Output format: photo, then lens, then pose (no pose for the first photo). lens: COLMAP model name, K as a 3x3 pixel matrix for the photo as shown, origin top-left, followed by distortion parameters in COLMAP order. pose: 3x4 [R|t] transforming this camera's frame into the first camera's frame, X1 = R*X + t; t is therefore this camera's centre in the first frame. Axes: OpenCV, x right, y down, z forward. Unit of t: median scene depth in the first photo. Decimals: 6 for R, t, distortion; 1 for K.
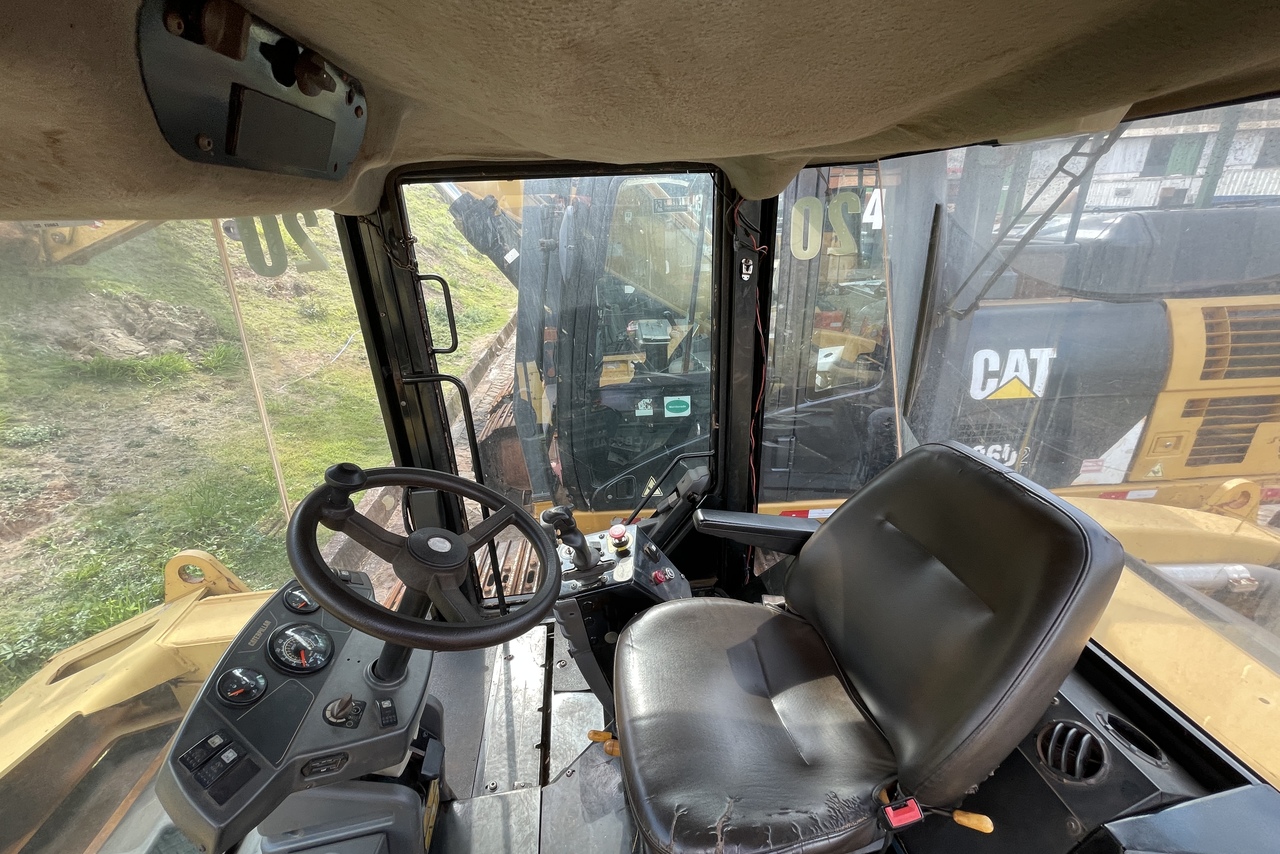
lens RADIAL K [[513.8, 0, 638.2], [0, 513.8, 422.4], [0, 0, 1]] dist [-0.000581, -0.000023]
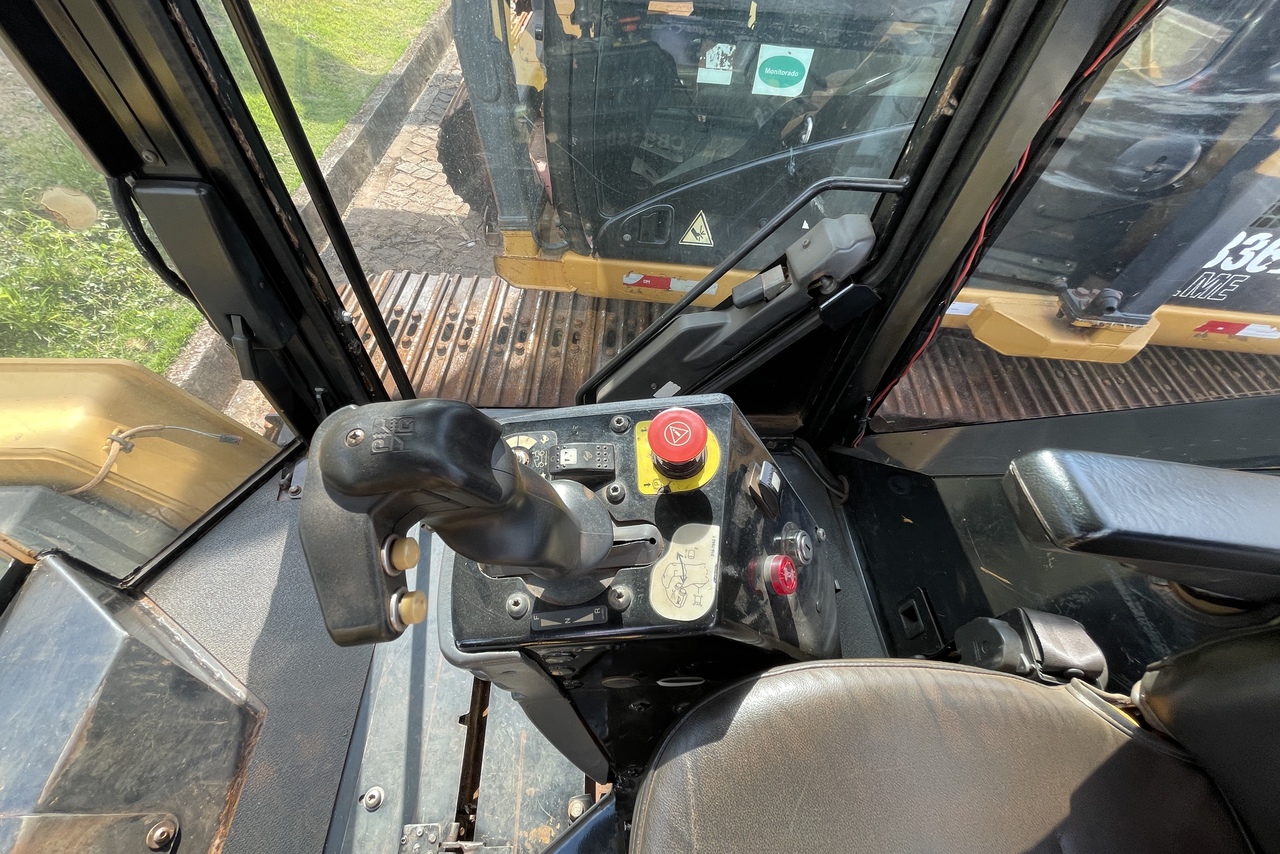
lens RADIAL K [[513.8, 0, 638.5], [0, 513.8, 415.6], [0, 0, 1]] dist [-0.000581, -0.000023]
pose [[0.992021, 0.121866, 0.032283, -0.038179], [-0.122089, 0.864833, 0.486990, 0.032332], [0.031428, -0.487046, 0.872811, 0.395030]]
